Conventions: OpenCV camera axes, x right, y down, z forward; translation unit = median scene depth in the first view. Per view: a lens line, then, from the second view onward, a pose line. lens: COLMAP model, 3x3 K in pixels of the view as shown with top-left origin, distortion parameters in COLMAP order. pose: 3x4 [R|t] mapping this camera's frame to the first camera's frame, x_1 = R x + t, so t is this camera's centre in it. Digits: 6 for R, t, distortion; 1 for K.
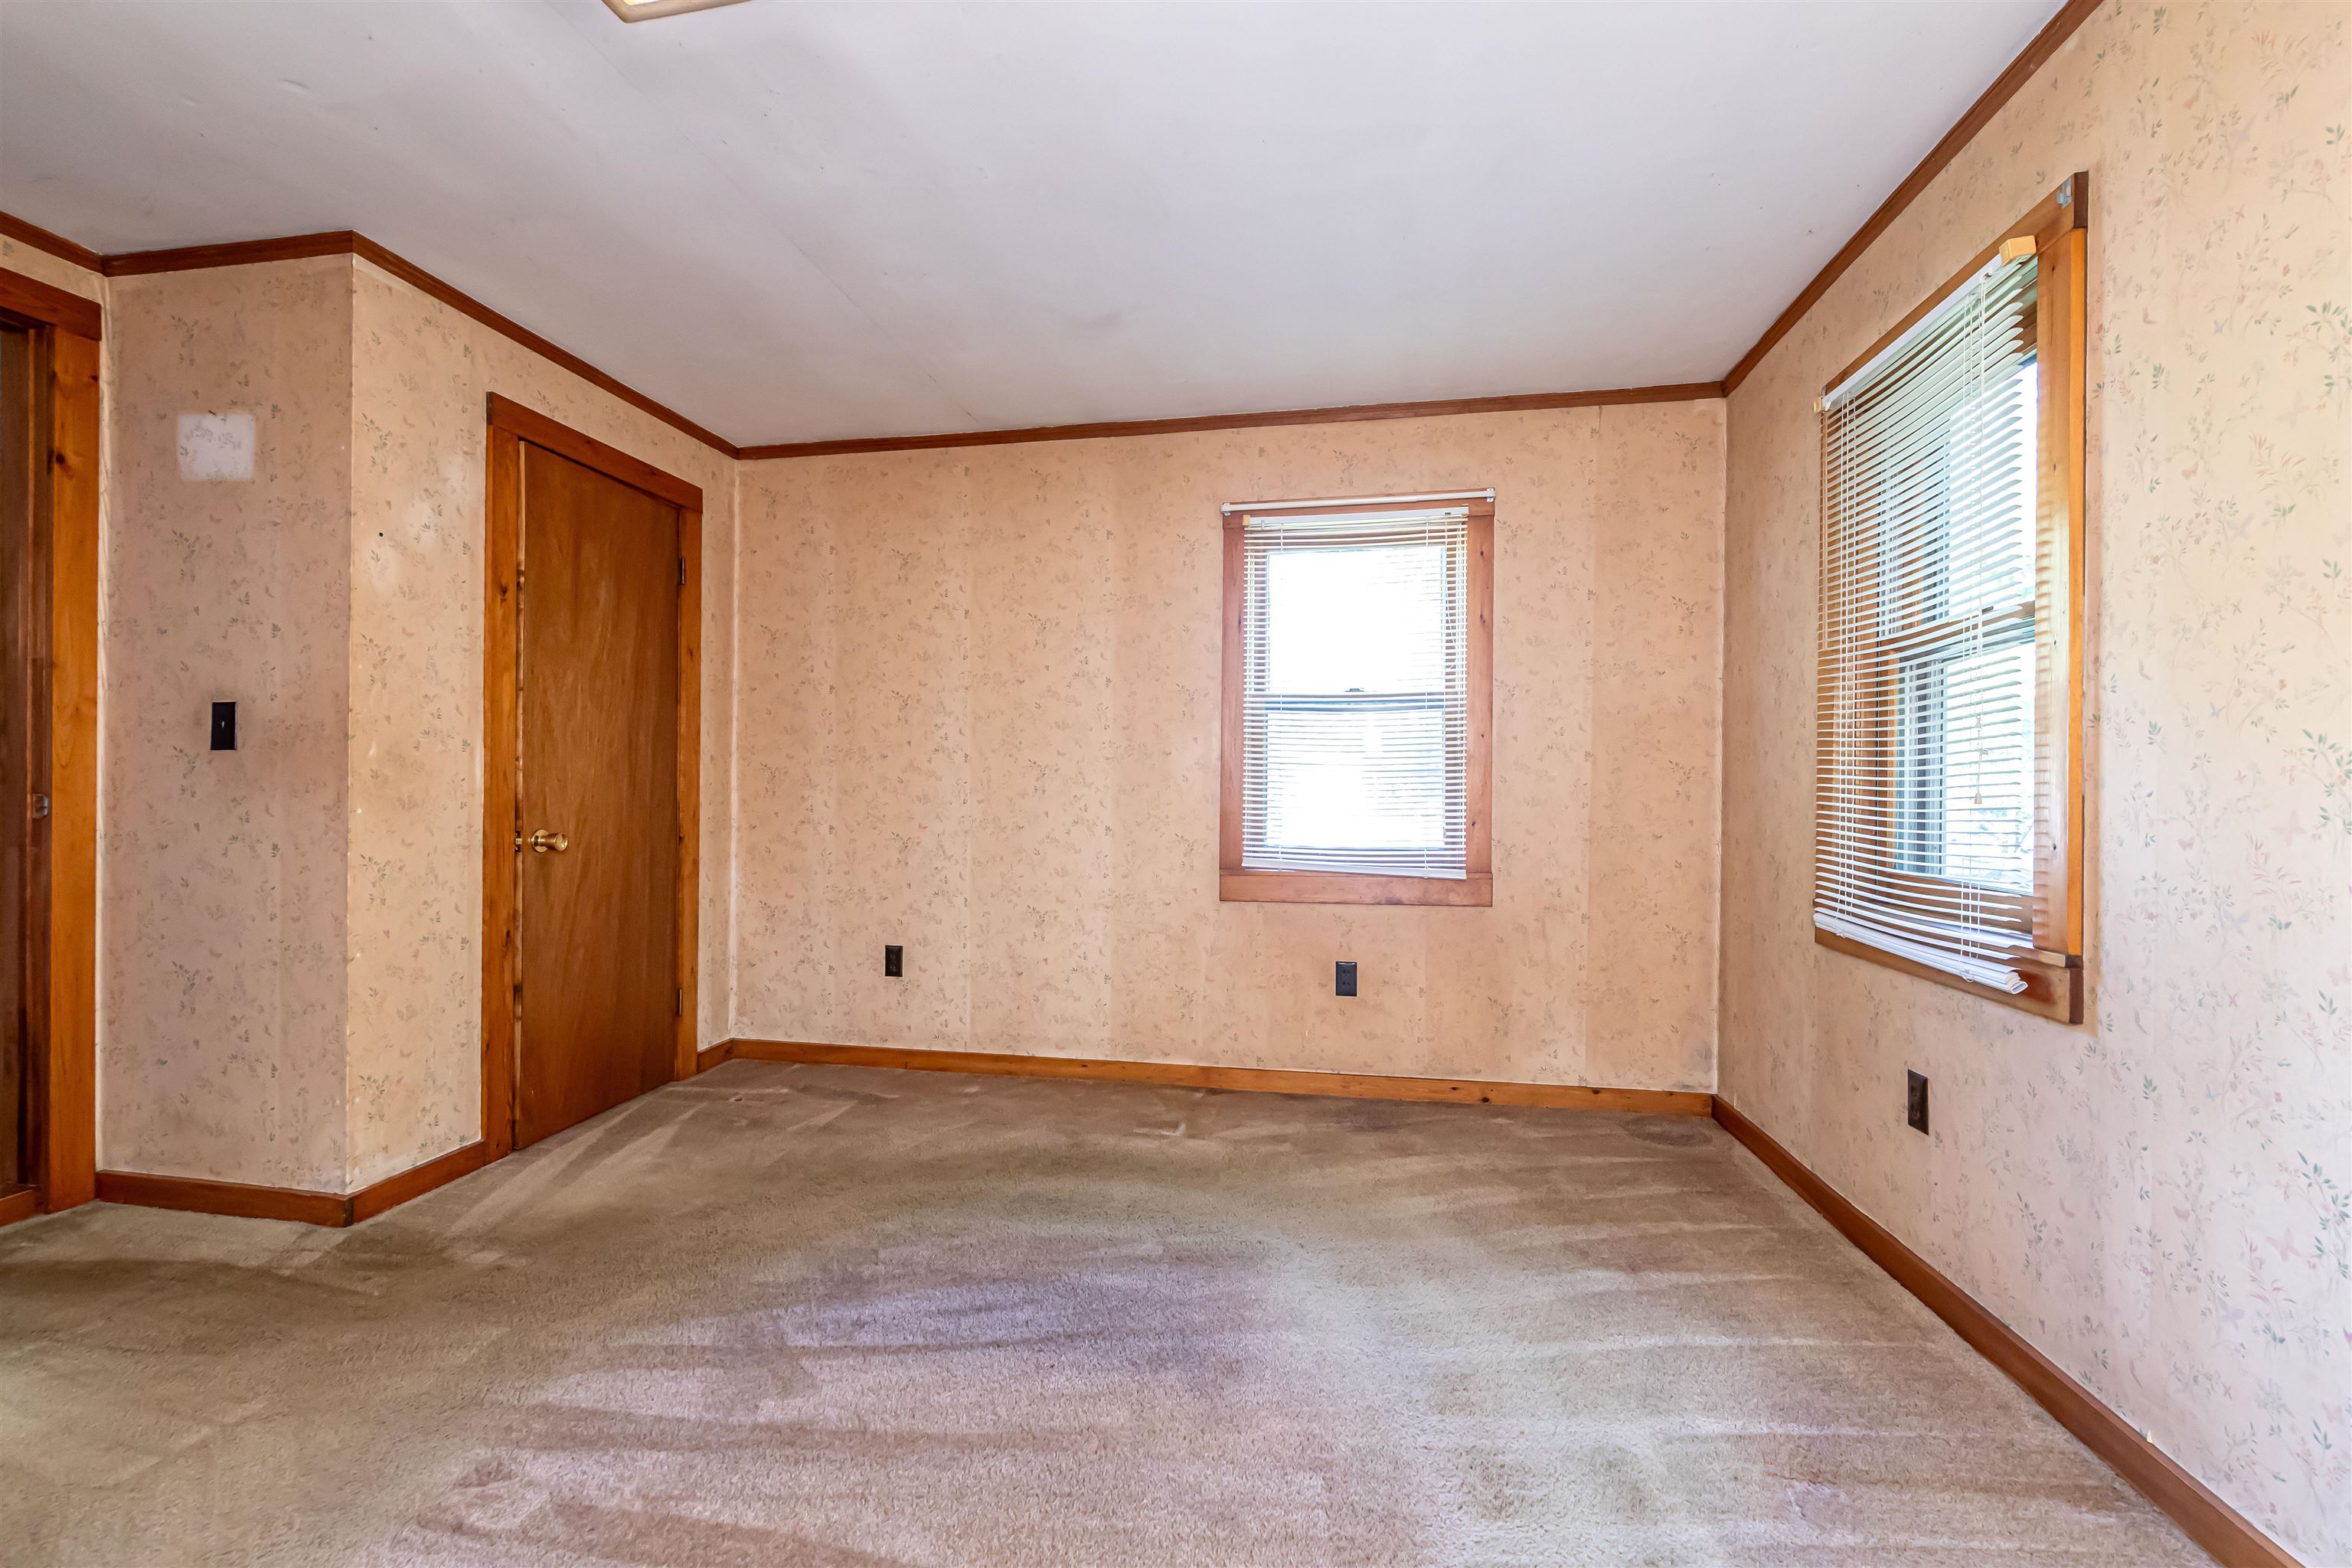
lens RADIAL K [[1029.9, 0, 1175.7], [0, 1029.9, 786.2], [0, 0, 1]] dist [0.002922, -0.000574]
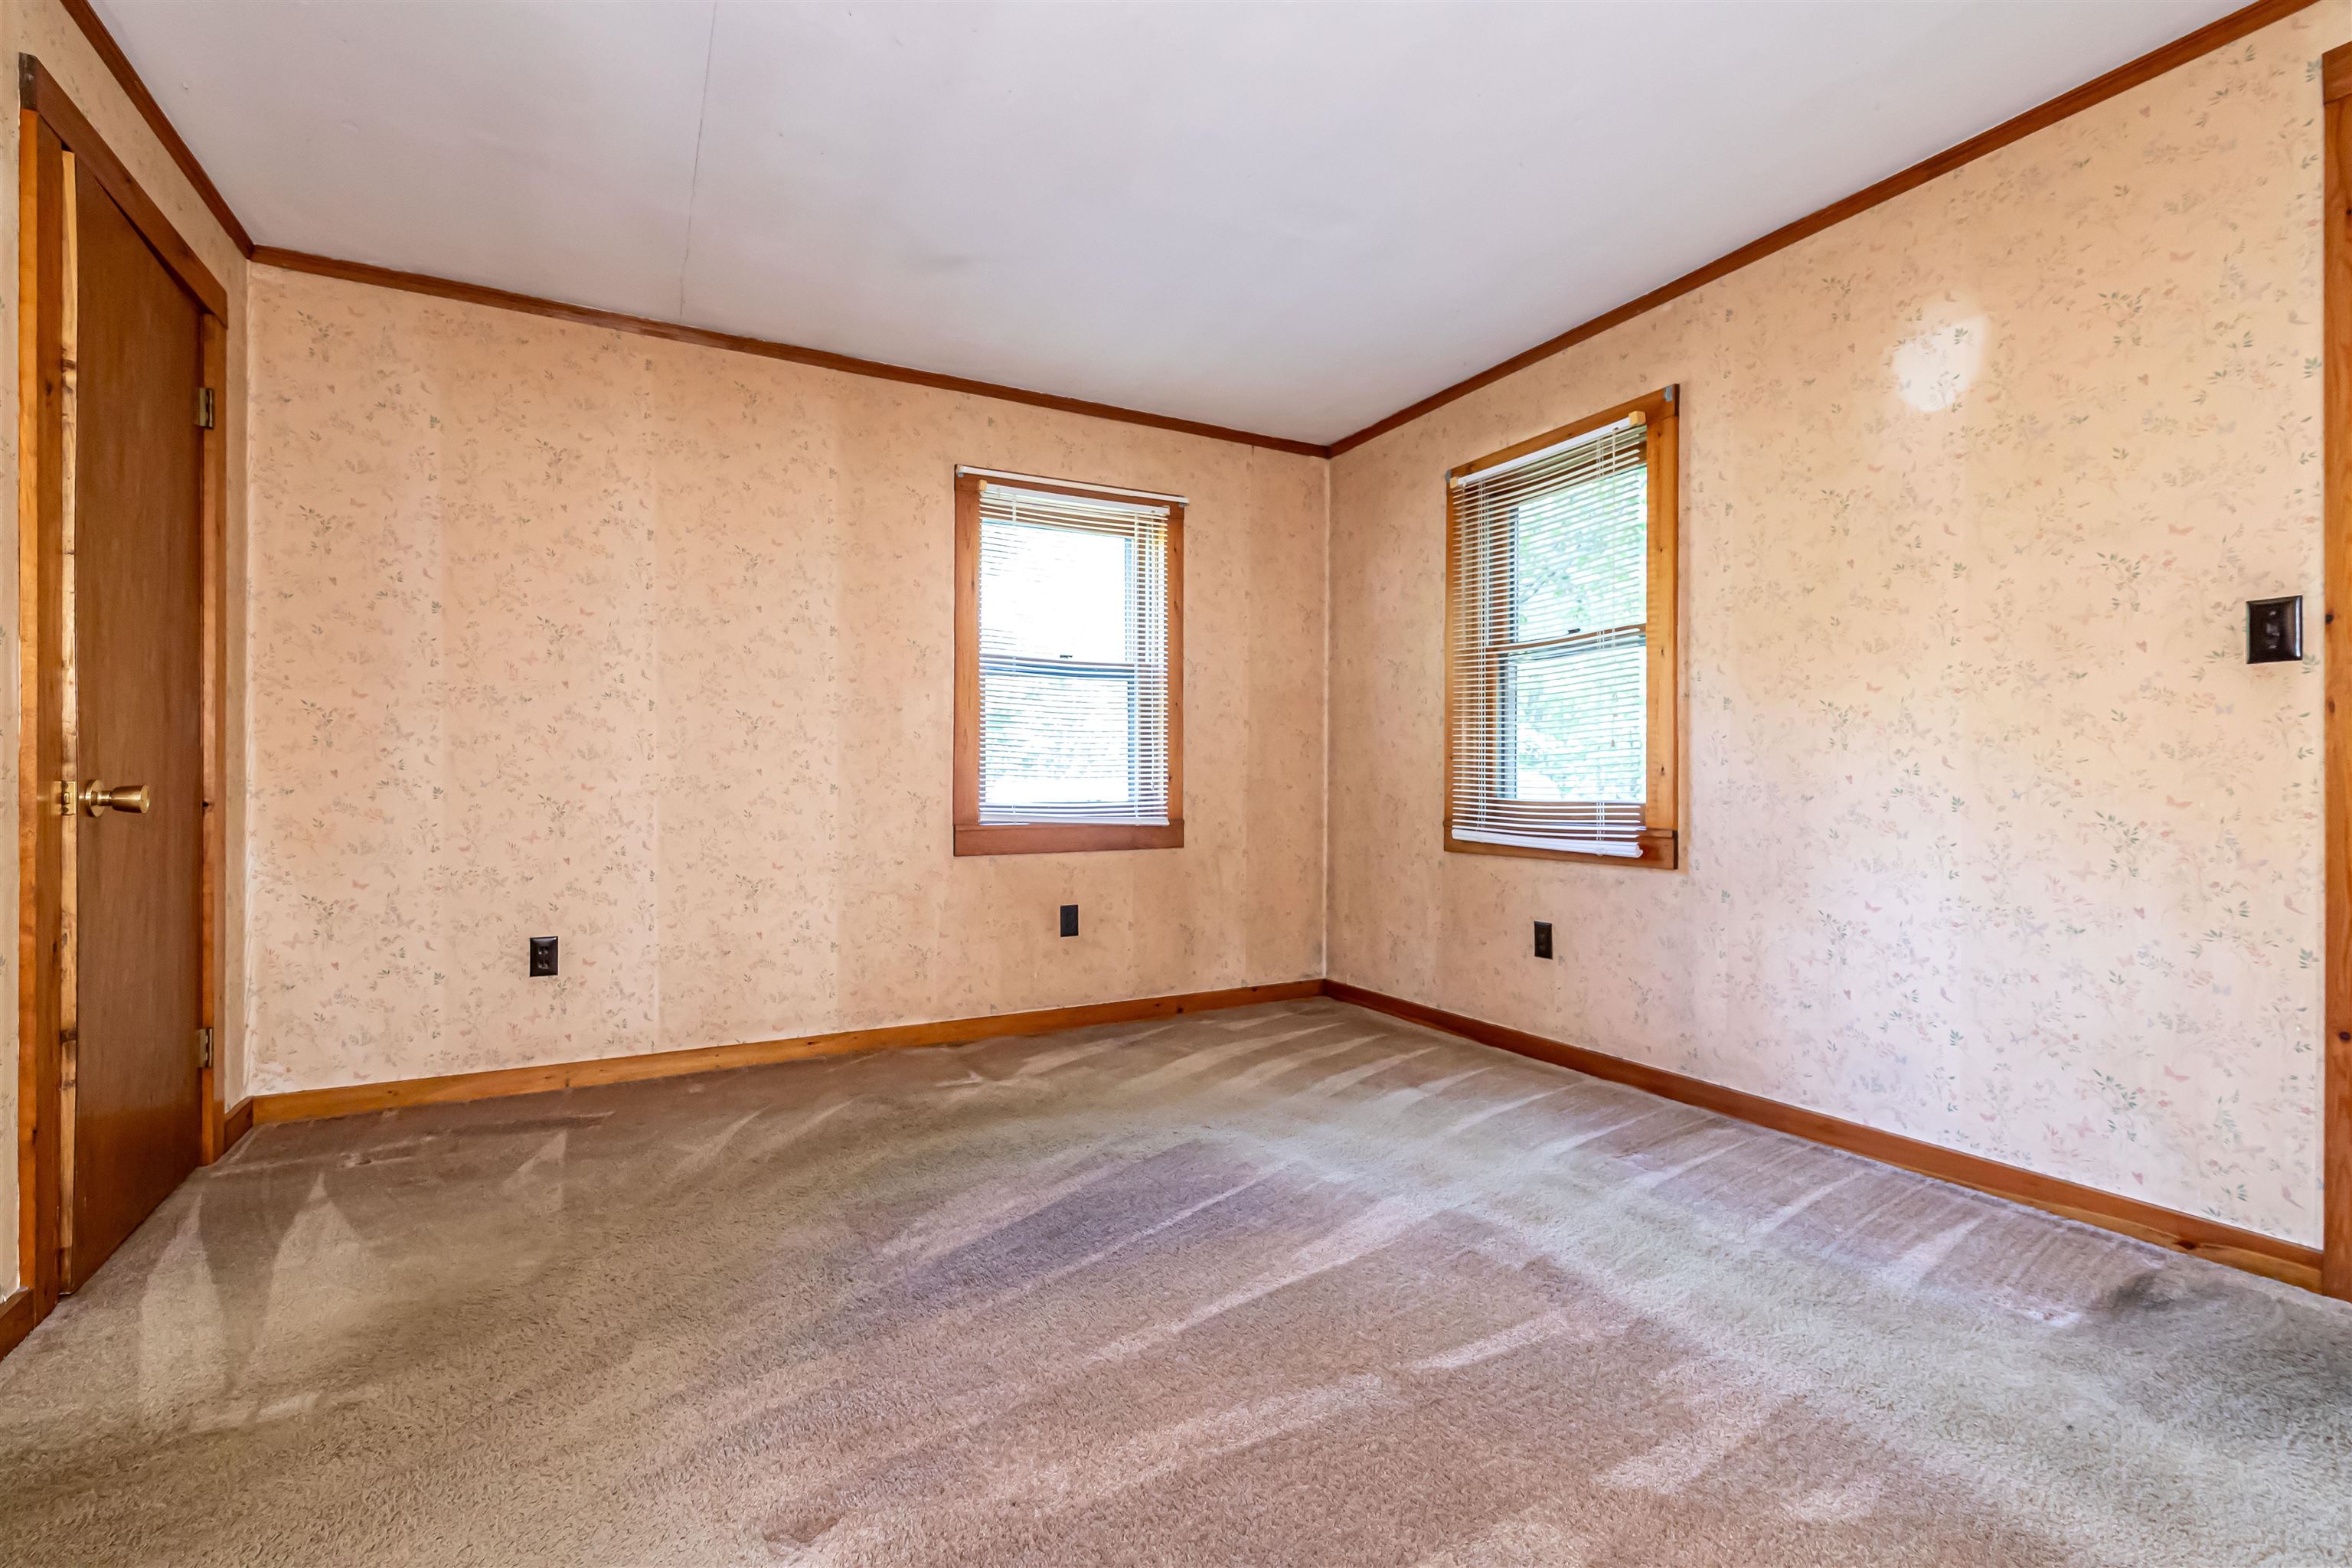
lens RADIAL K [[1029.9, 0, 1133.1], [0, 1029.9, 787.3], [0, 0, 1]] dist [0.002922, -0.000574]
pose [[0.780689, -0.004271, 0.624905, -0.492414], [0.001525, 0.999987, 0.004930, 0.042023], [-0.624918, -0.002896, 0.780685, 0.108515]]
